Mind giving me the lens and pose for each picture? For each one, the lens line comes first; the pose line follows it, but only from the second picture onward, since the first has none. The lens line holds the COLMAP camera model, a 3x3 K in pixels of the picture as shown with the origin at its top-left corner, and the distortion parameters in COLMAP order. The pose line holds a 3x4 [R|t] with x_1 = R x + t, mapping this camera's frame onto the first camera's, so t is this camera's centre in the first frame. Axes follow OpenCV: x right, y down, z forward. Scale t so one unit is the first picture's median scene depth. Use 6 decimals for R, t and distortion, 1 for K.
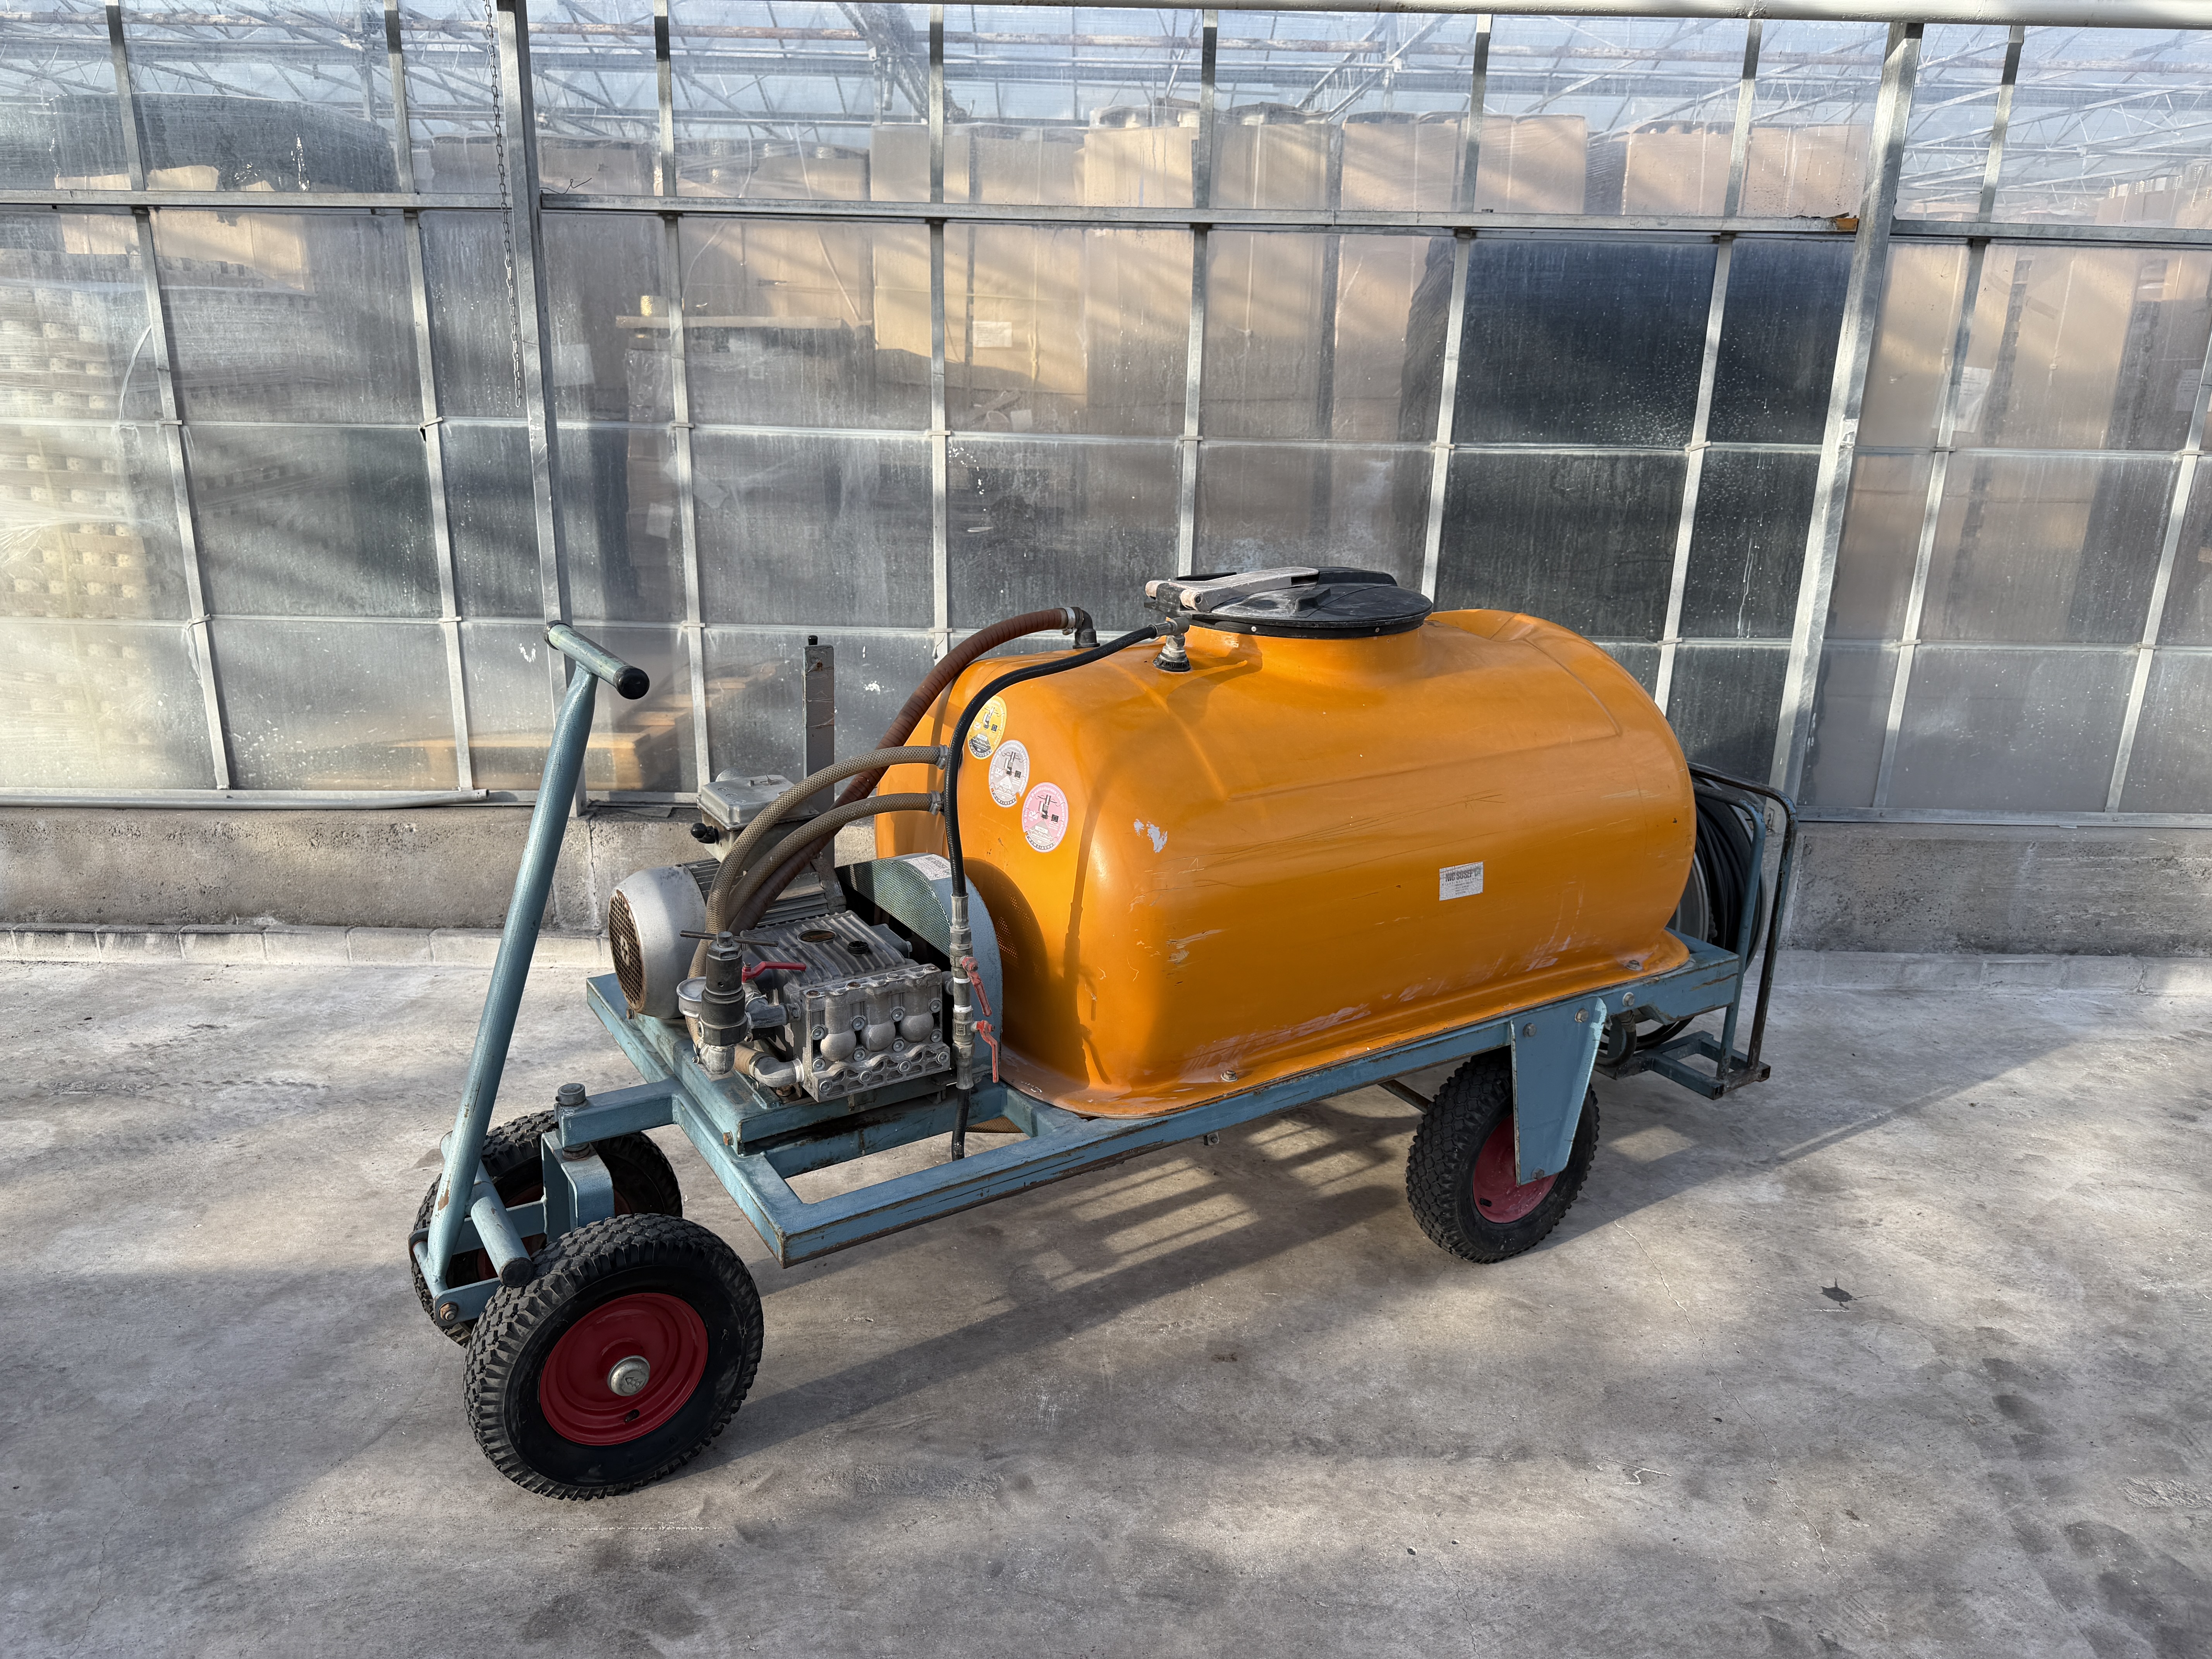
lens RADIAL K [[1566.5, 0, 1101.9], [0, 1566.5, 828.4], [0, 0, 1]] dist [0.030699, -0.039077]
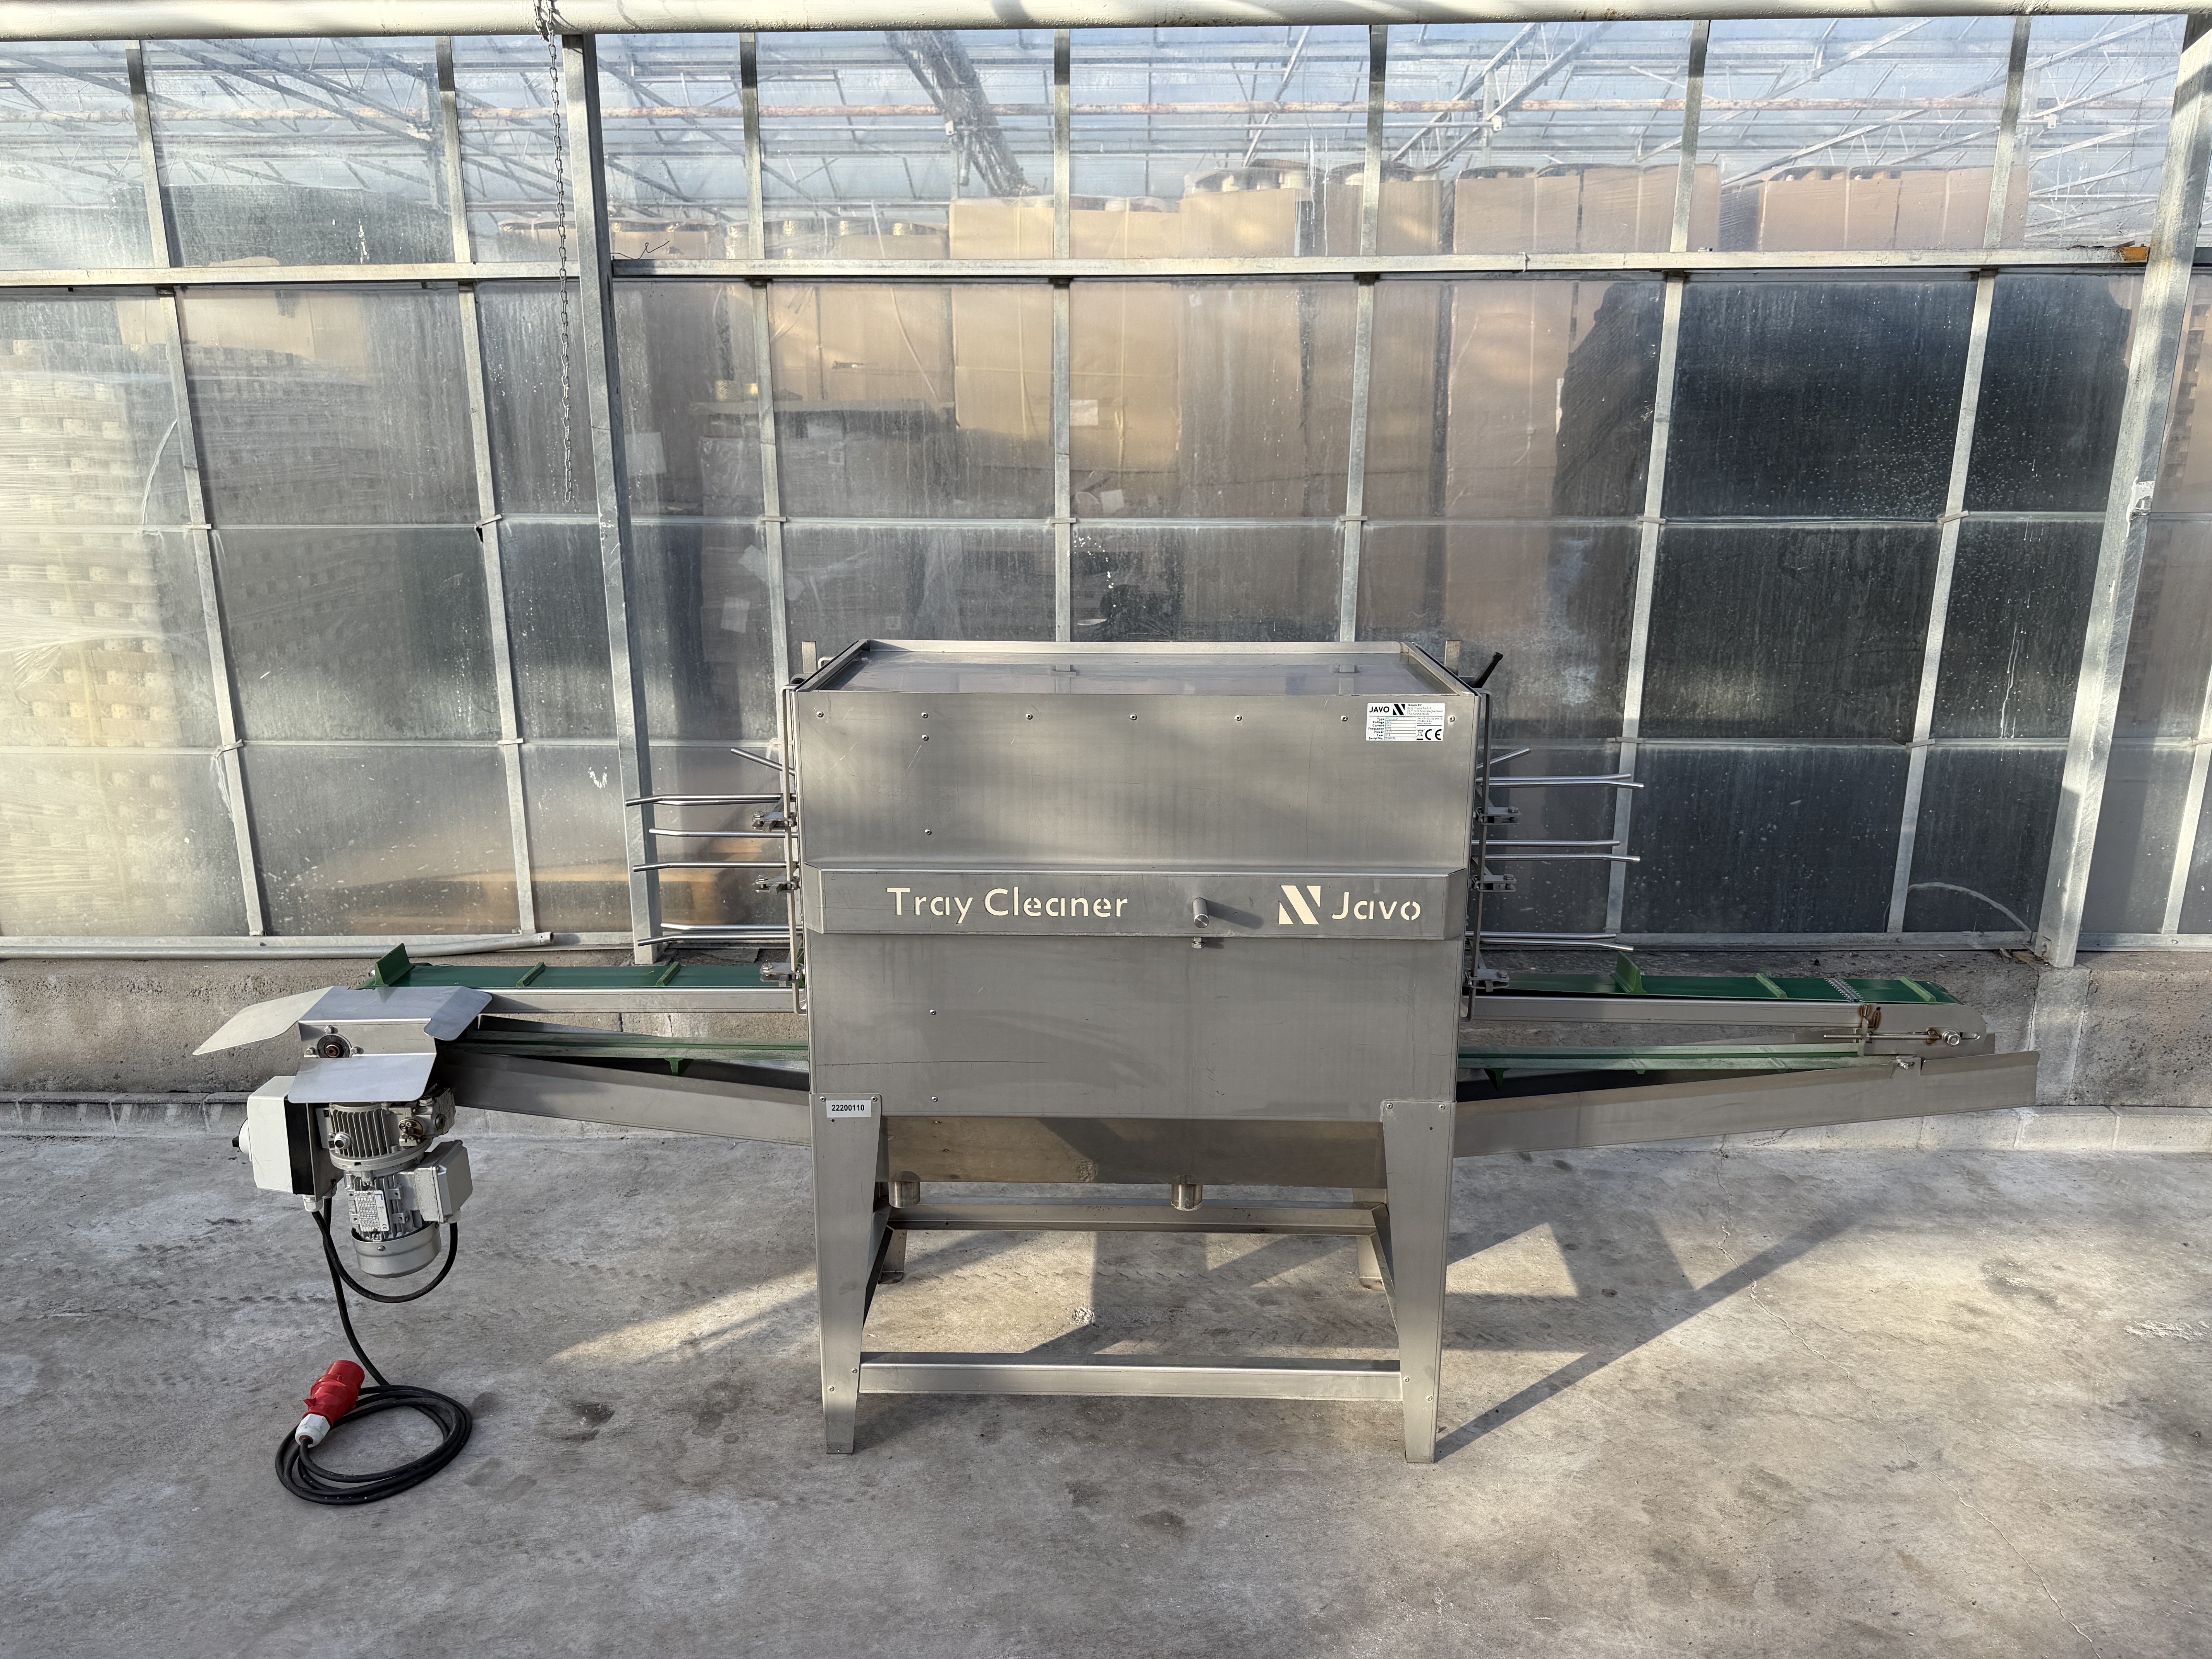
lens RADIAL K [[1566.5, 0, 1102.8], [0, 1566.5, 830.4], [0, 0, 1]] dist [0.030699, -0.039077]
pose [[0.999211, -0.014061, -0.037157, -0.051924], [0.012396, 0.998926, -0.044654, -0.040584], [0.037745, 0.044158, 0.998311, 0.139848]]
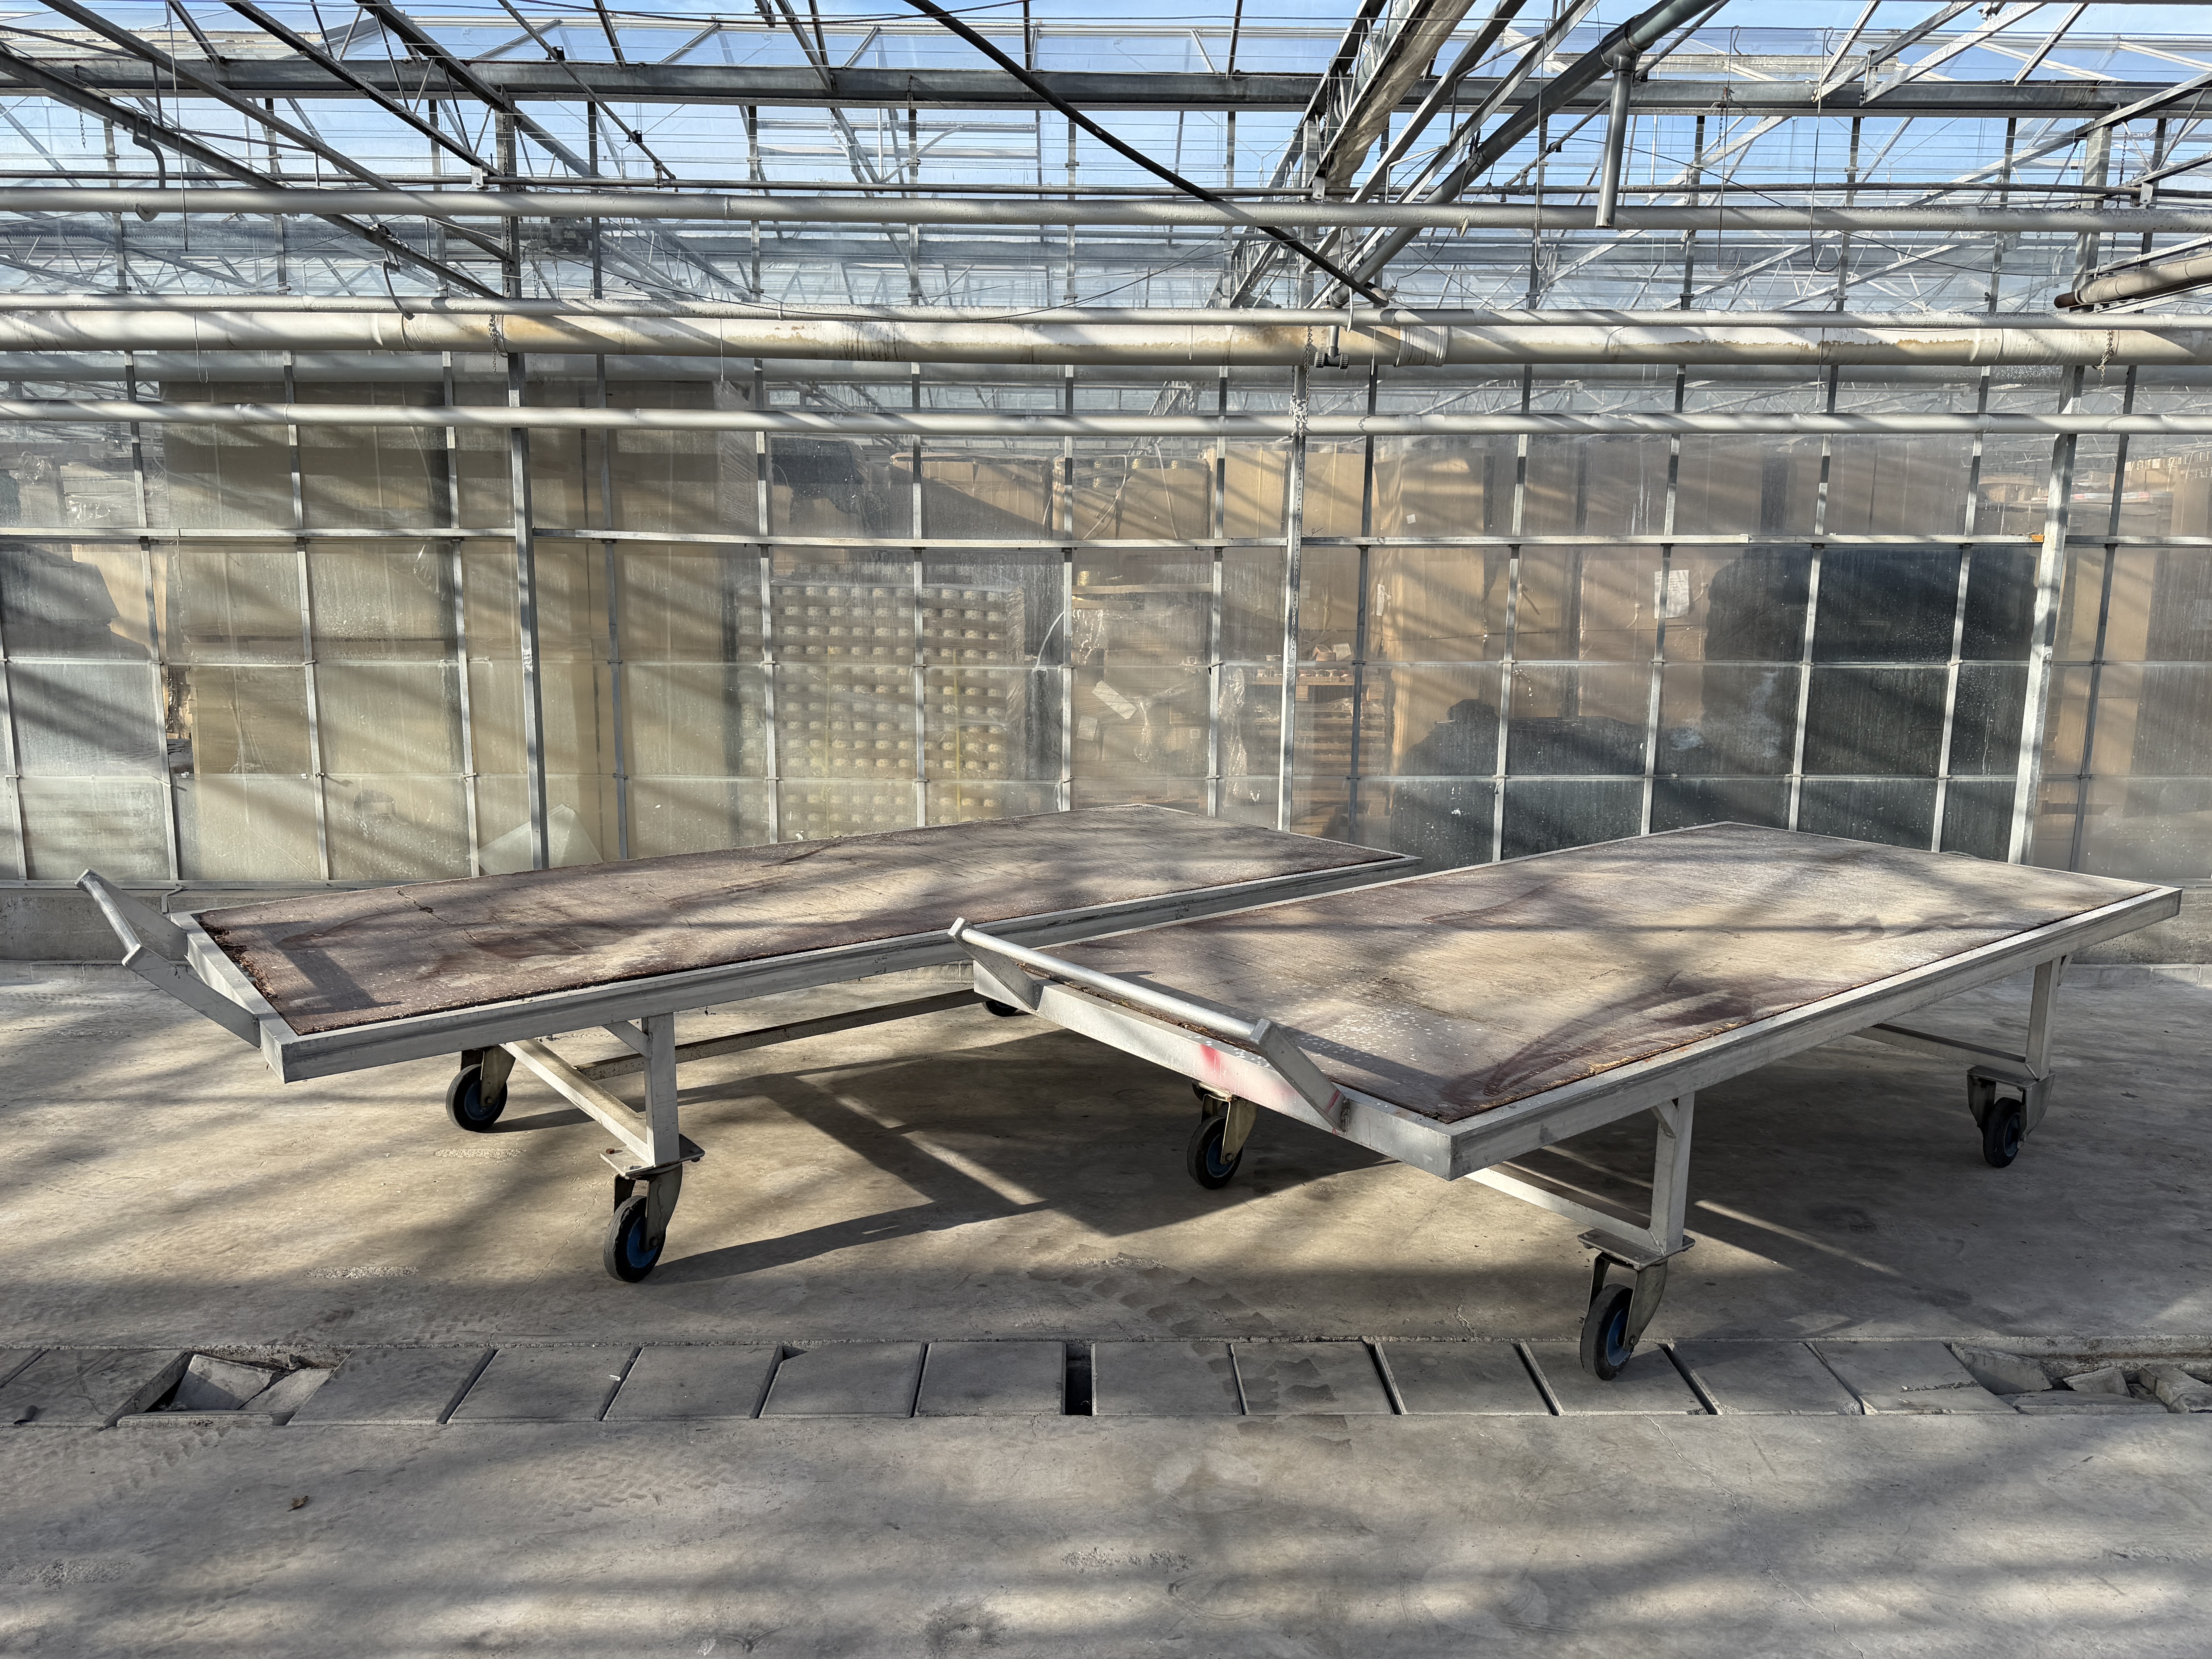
lens RADIAL K [[1566.5, 0, 1098.7], [0, 1566.5, 834.7], [0, 0, 1]] dist [0.030699, -0.039077]
pose [[0.999773, -0.019144, 0.009301, -0.569772], [0.020202, 0.991087, -0.131677, 0.148923], [-0.006697, 0.131835, 0.991249, -0.663190]]
